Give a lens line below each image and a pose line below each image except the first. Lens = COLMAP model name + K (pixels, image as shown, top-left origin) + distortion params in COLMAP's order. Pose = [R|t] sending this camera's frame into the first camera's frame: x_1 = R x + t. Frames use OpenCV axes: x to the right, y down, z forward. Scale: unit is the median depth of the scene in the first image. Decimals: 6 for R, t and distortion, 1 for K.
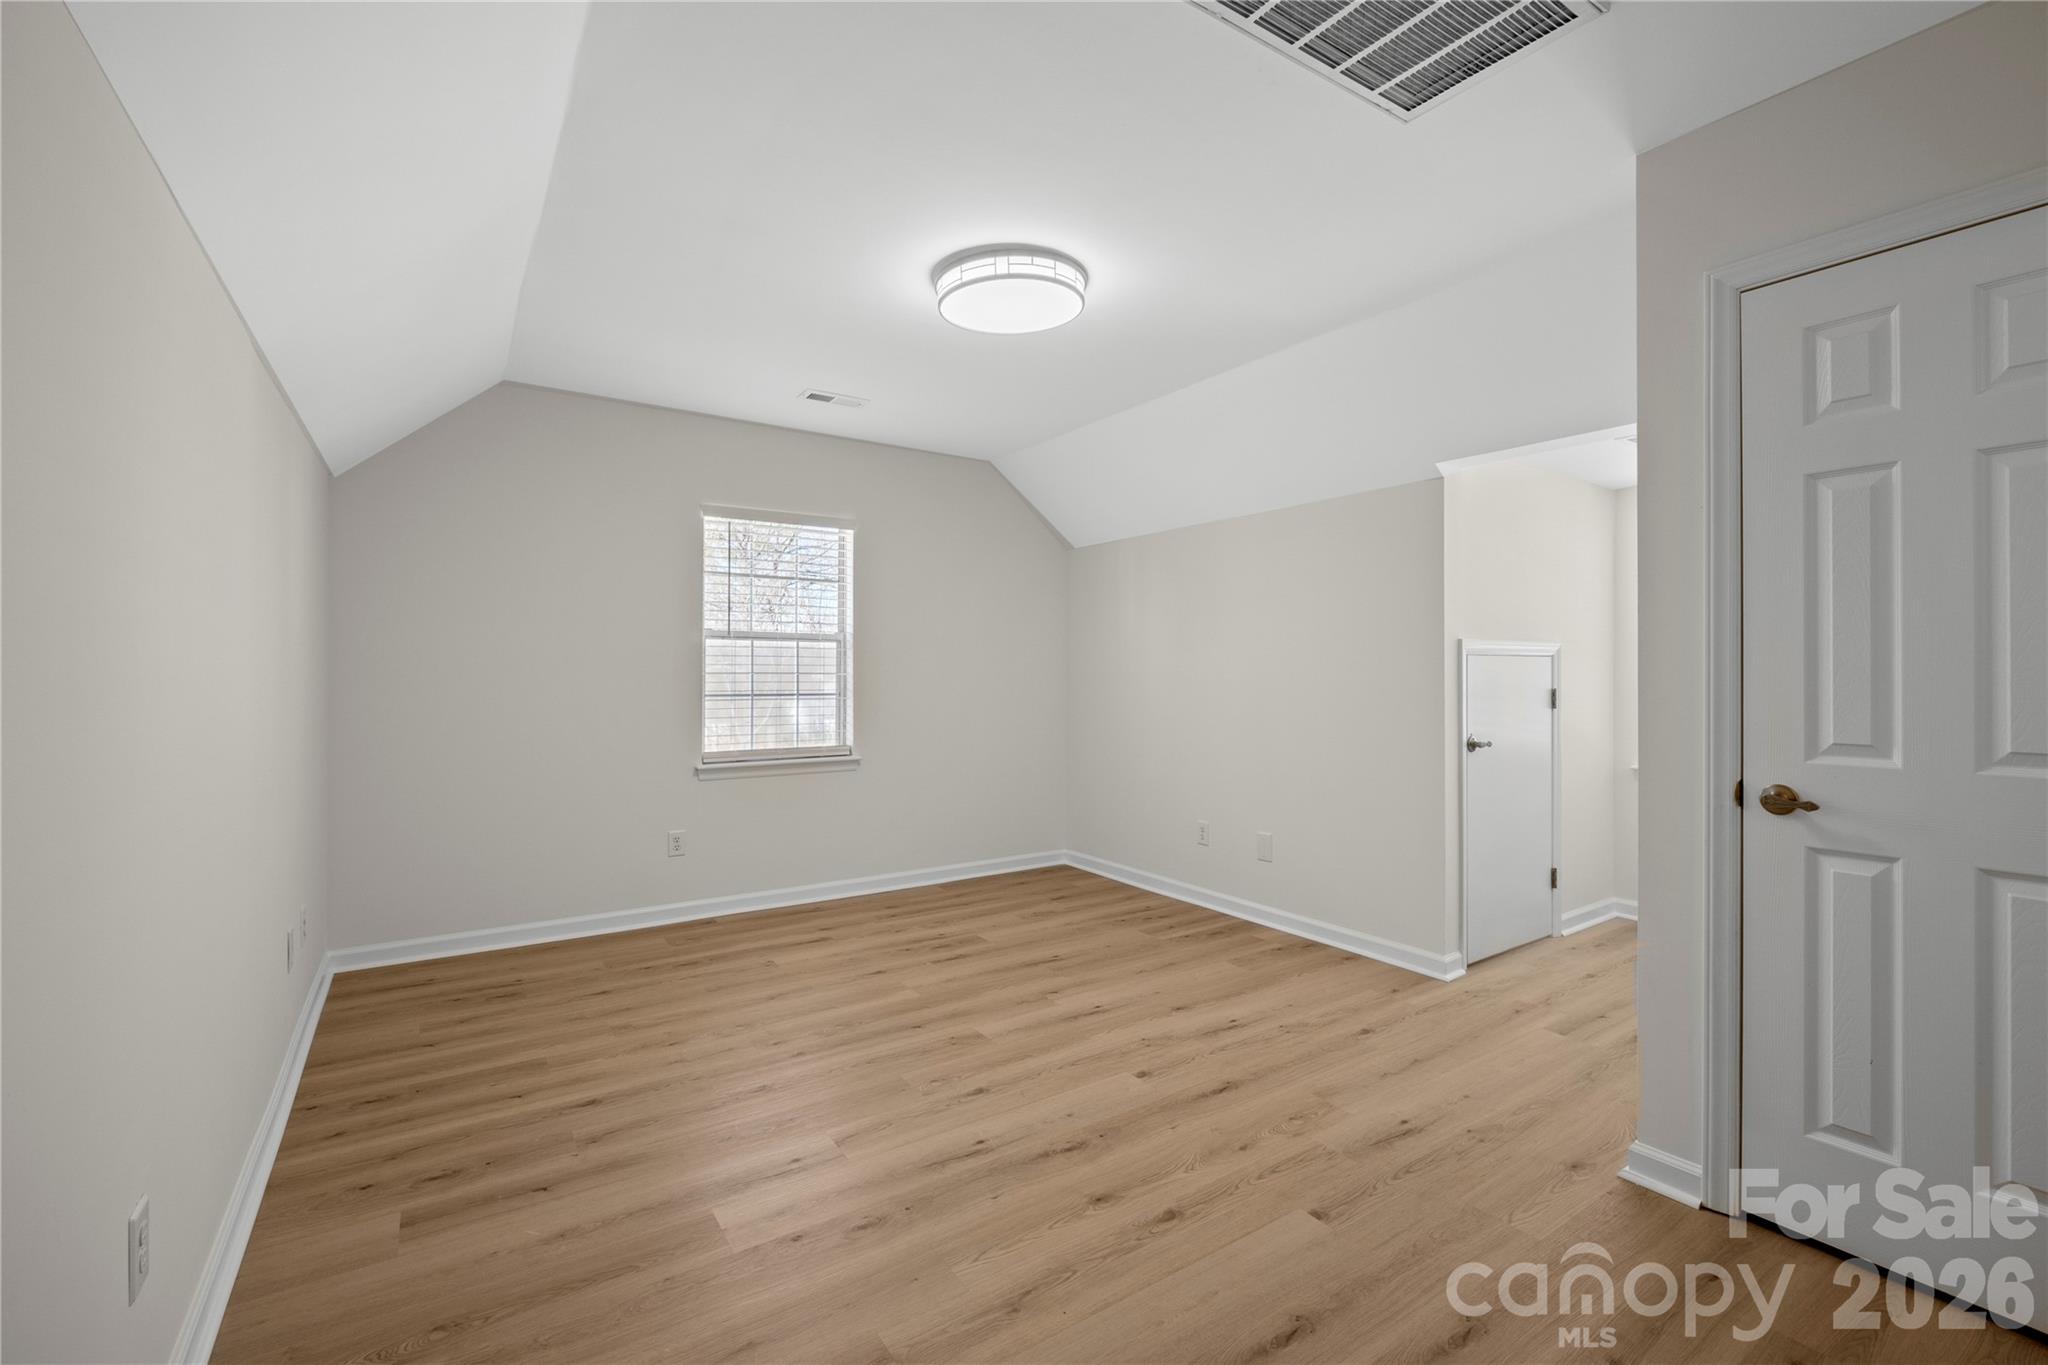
lens RADIAL K [[863.7, 0, 1032.7], [0, 863.7, 669.1], [0, 0, 1]] dist [-0.004492, -0.001056]
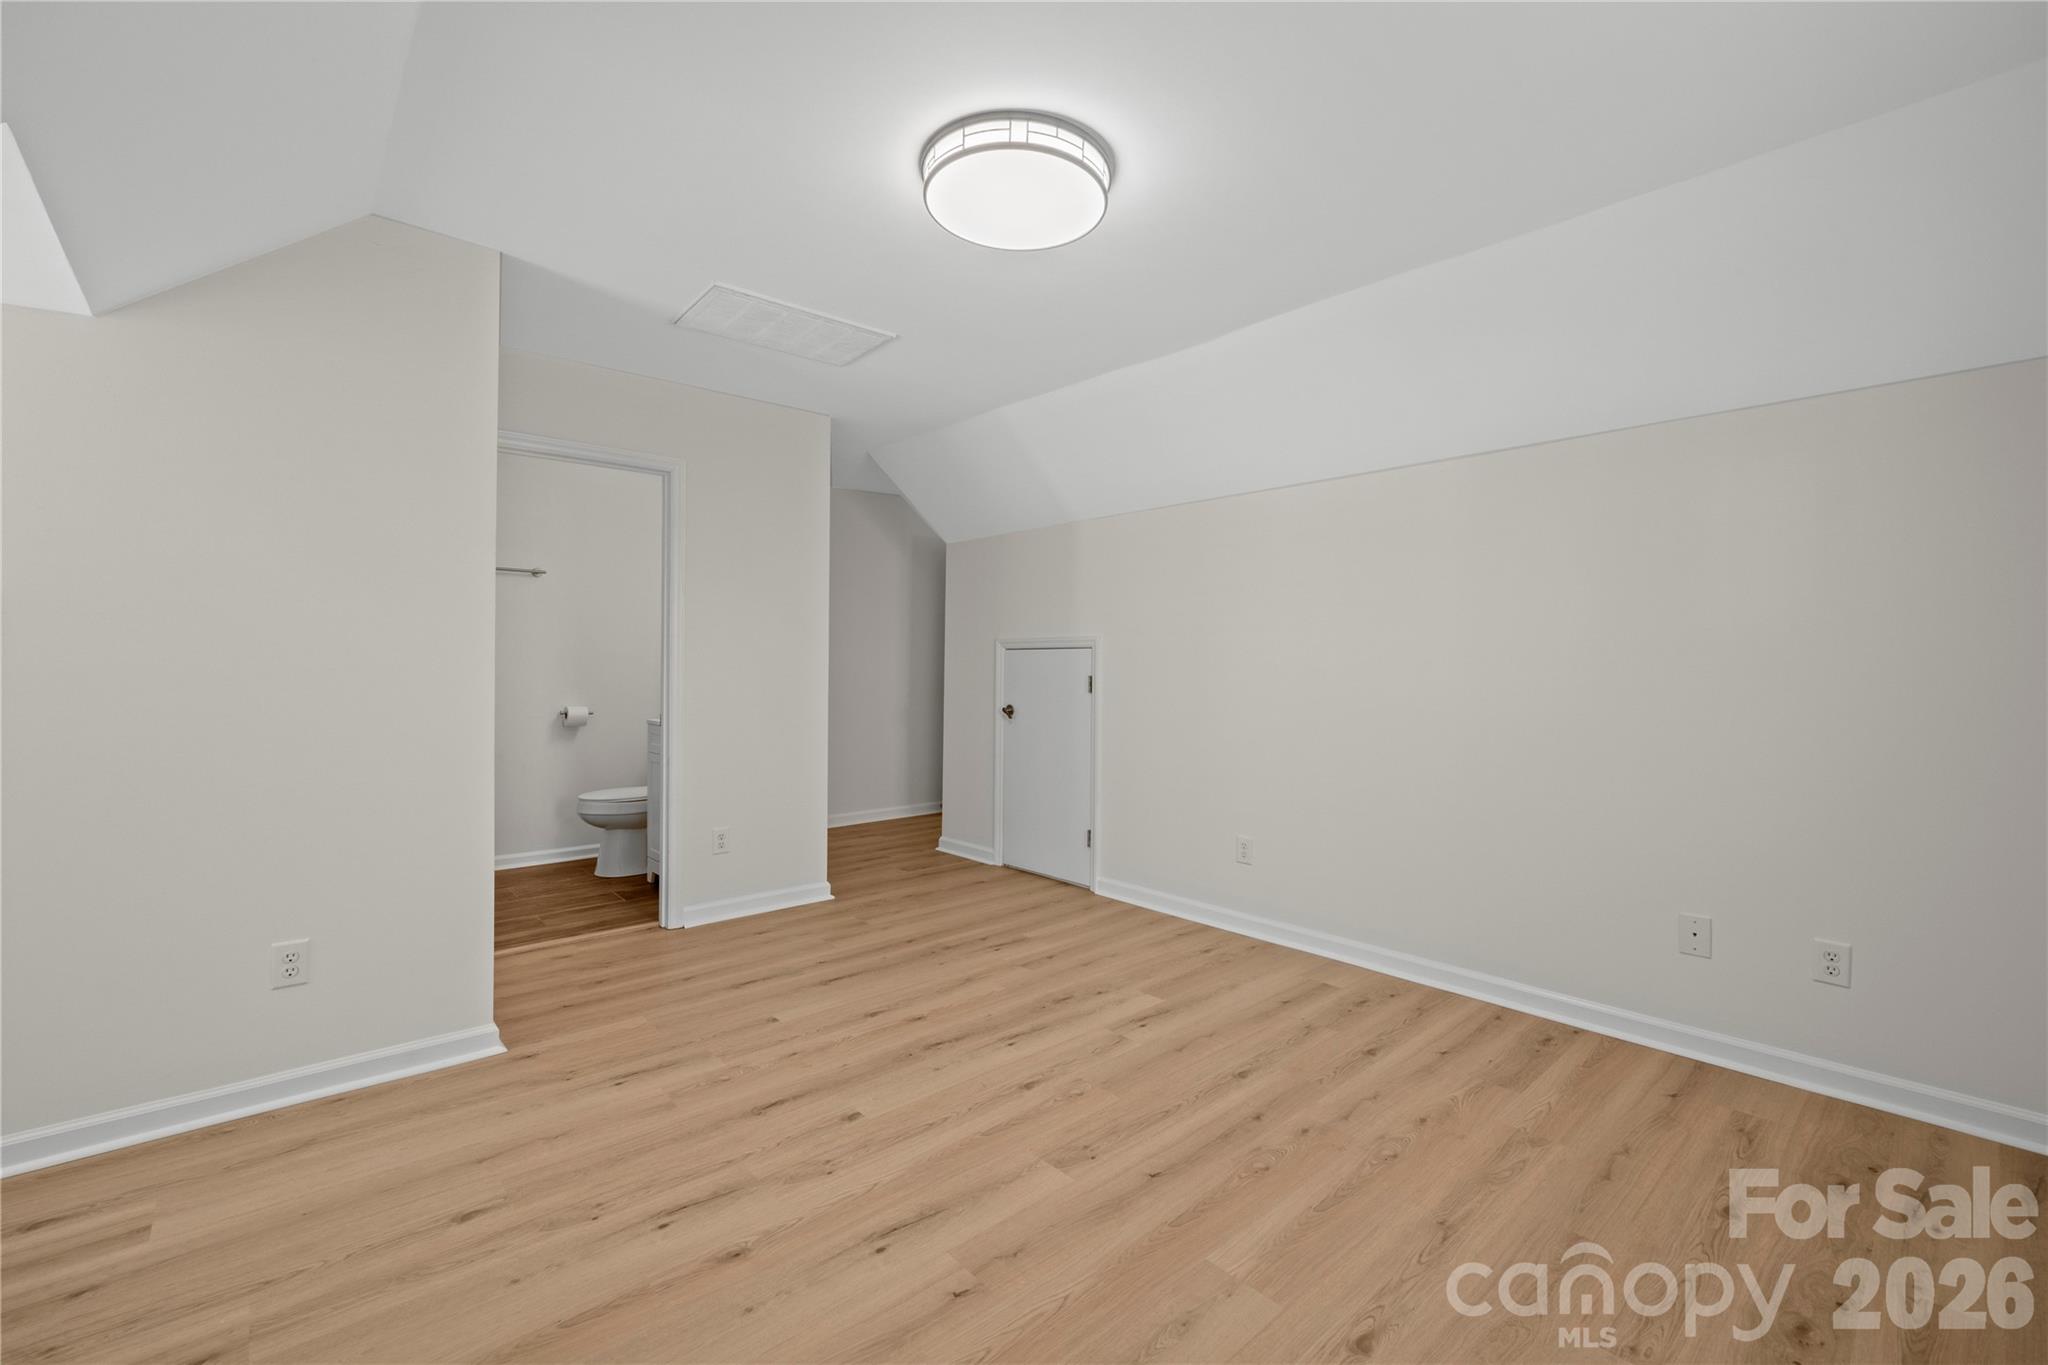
lens RADIAL K [[863.7, 0, 1023.2], [0, 863.7, 674.6], [0, 0, 1]] dist [-0.004492, -0.001056]
pose [[-0.992418, -0.006353, -0.122741, 0.078879], [-0.007588, 0.999925, 0.009598, 0.010396], [0.122671, 0.010457, -0.992392, 2.288188]]
